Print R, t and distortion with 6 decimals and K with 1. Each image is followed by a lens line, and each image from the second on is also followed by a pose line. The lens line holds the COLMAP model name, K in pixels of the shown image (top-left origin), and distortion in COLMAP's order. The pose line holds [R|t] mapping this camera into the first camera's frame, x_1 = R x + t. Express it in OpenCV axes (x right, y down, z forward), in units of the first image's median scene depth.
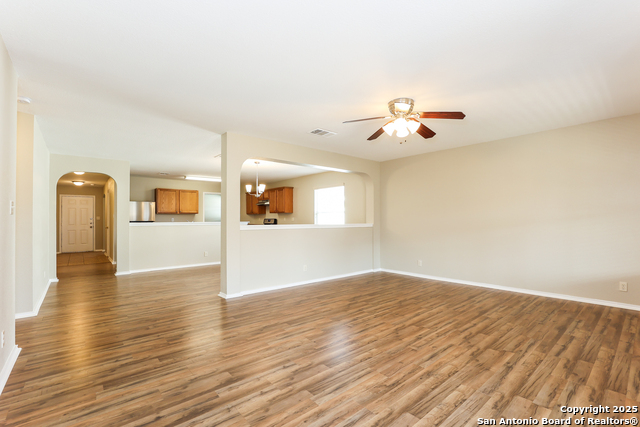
lens RADIAL K [[289.5, 0, 321.4], [0, 289.5, 215.9], [0, 0, 1]] dist [0.000688, 0.001306]
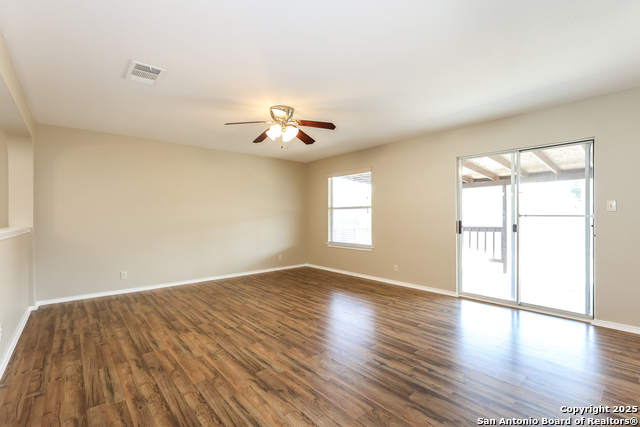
lens RADIAL K [[289.5, 0, 315.3], [0, 289.5, 213.9], [0, 0, 1]] dist [0.000688, 0.001306]
pose [[-0.000297, 0.023475, 0.999724, -0.812482], [-0.011510, 0.999658, -0.023477, 0.016431], [-0.999934, -0.011514, -0.000027, 0.875940]]
